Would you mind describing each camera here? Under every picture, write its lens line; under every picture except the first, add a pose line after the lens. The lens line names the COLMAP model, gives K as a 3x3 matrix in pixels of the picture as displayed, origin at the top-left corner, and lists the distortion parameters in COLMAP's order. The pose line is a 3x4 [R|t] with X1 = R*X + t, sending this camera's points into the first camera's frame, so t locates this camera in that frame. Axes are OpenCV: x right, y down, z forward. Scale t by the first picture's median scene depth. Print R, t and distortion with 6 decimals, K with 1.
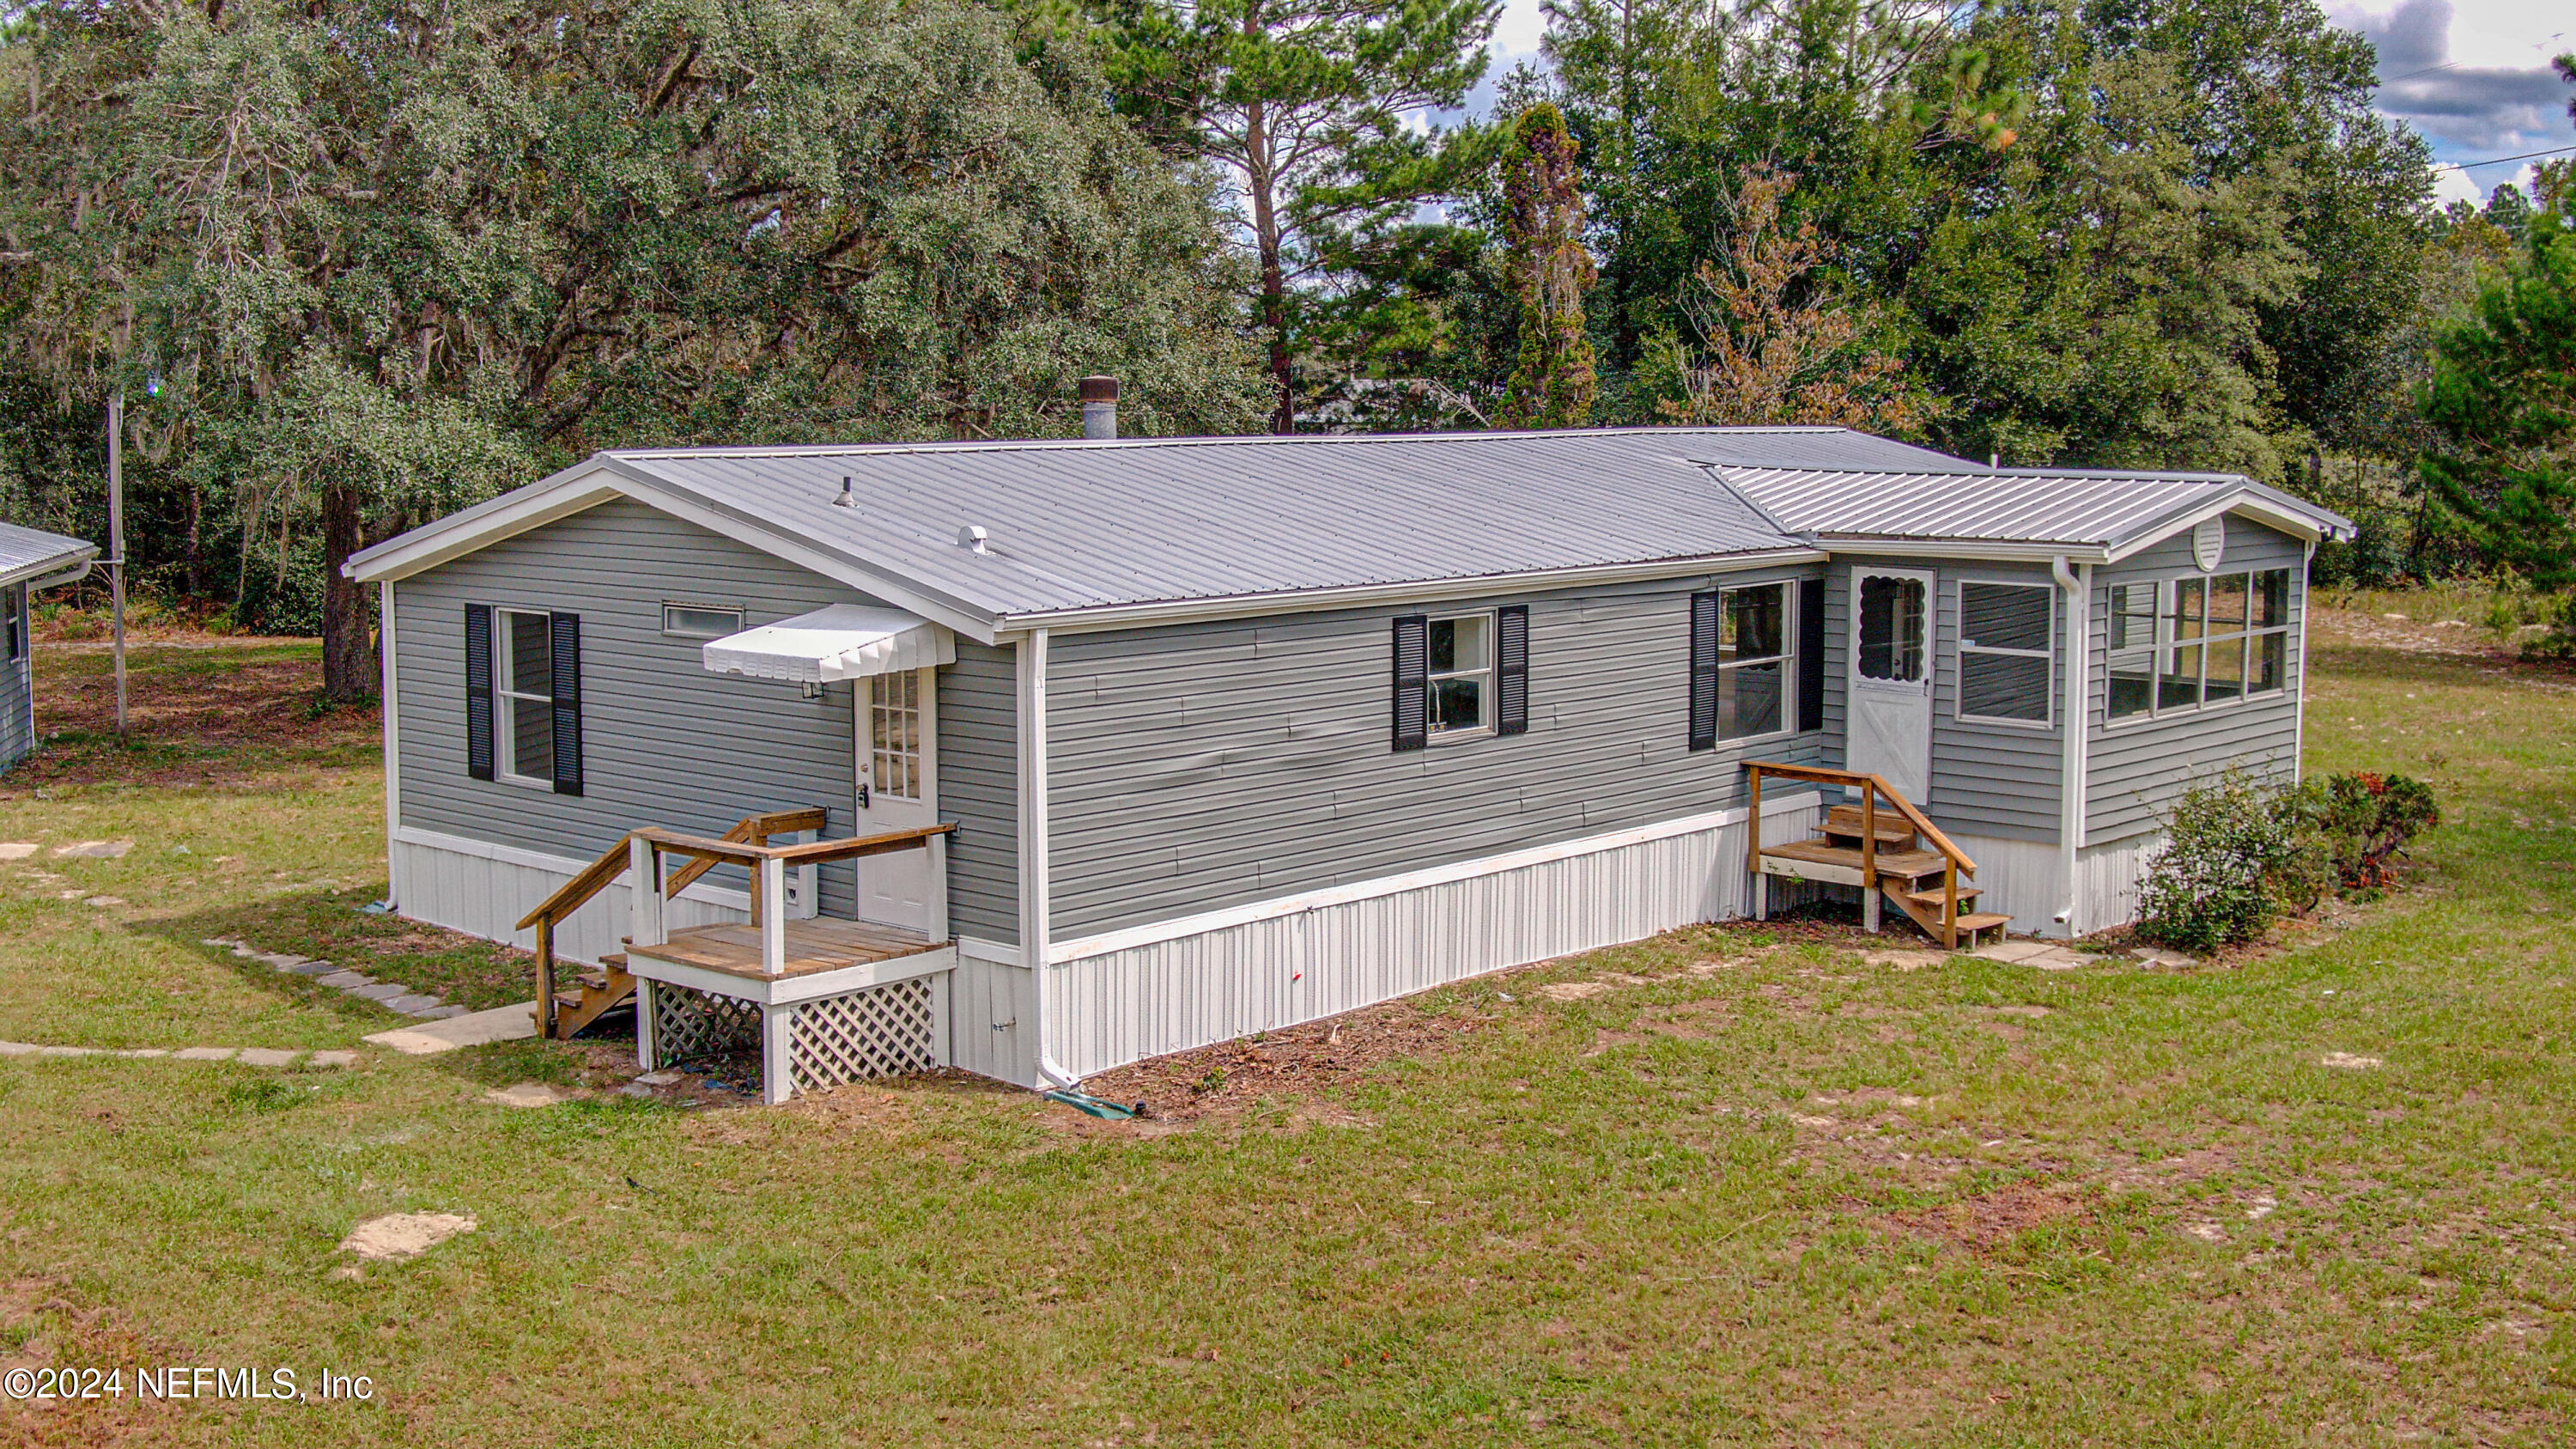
lens RADIAL K [[2953.7, 0, 1288.0], [0, 2953.7, 724.5], [0, 0, 1]] dist [0.071498, -0.512509]
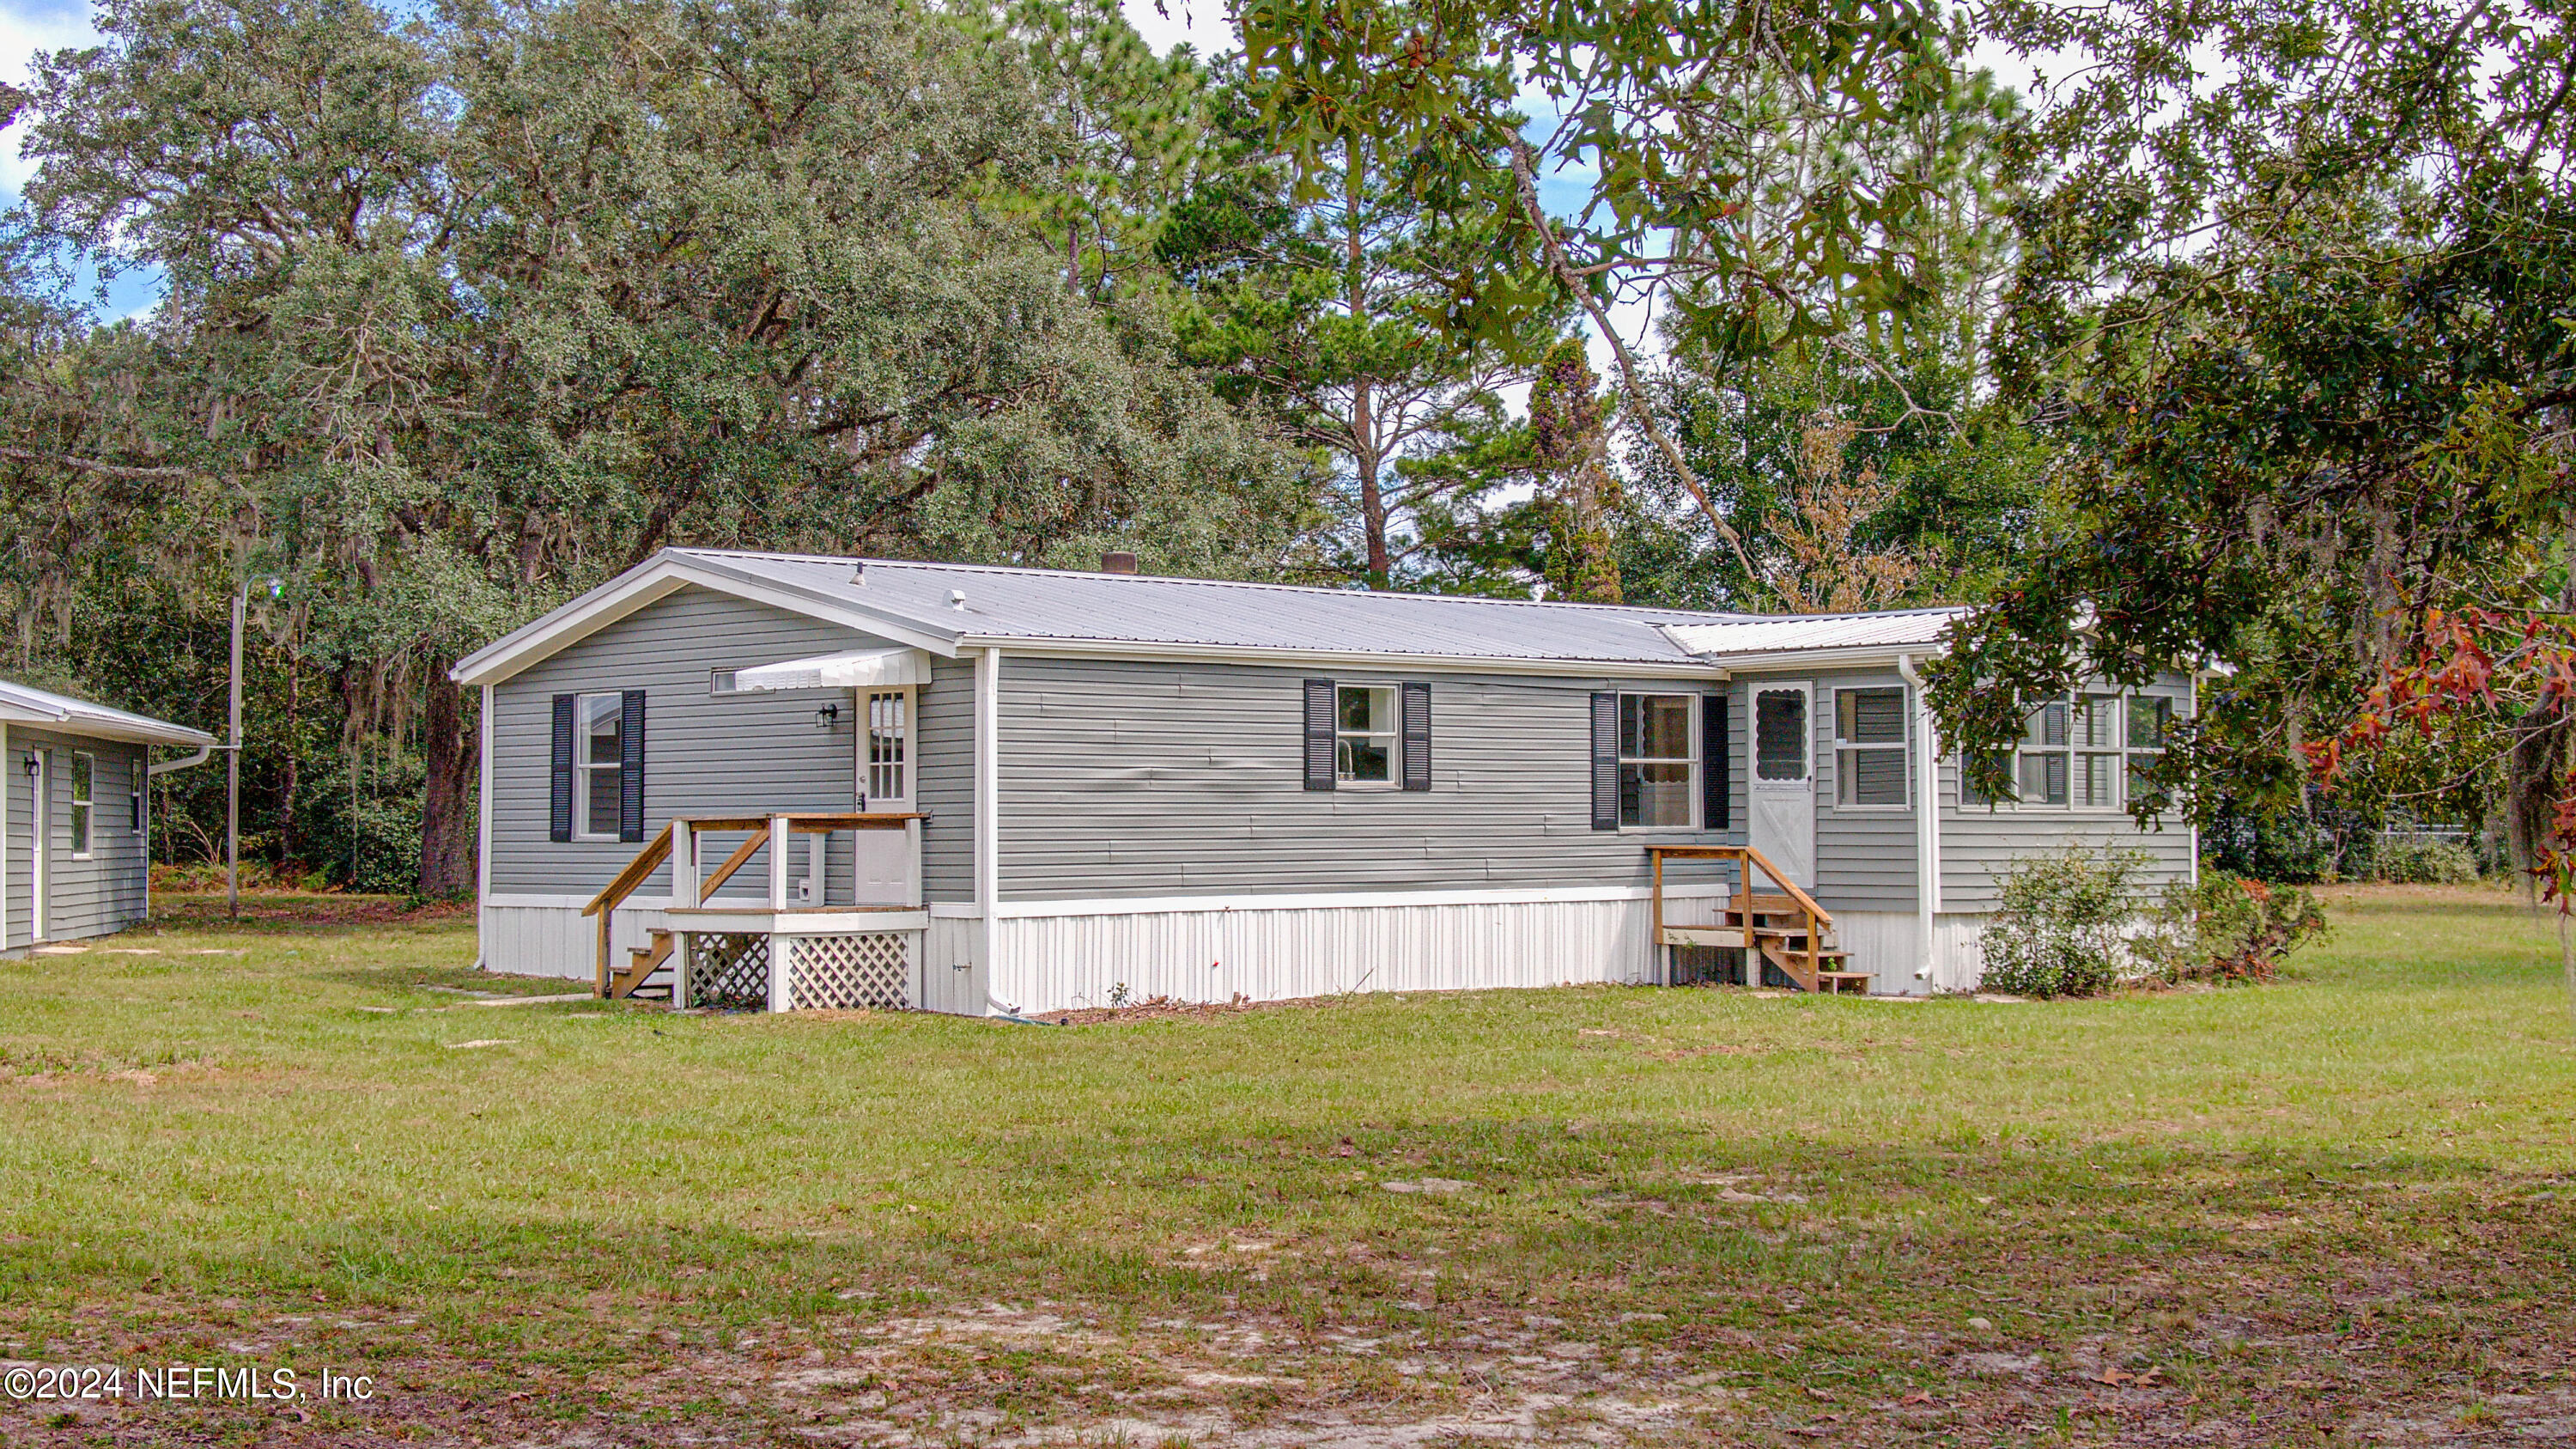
lens RADIAL K [[3621.9, 0, 1288.0], [0, 3621.9, 724.5], [0, 0, 1]] dist [0.179787, -0.029392]
pose [[0.997028, -0.002480, -0.077005, 0.127612], [-0.008746, 0.989378, -0.145105, 0.176363], [0.076547, 0.145347, 0.986415, -0.415872]]
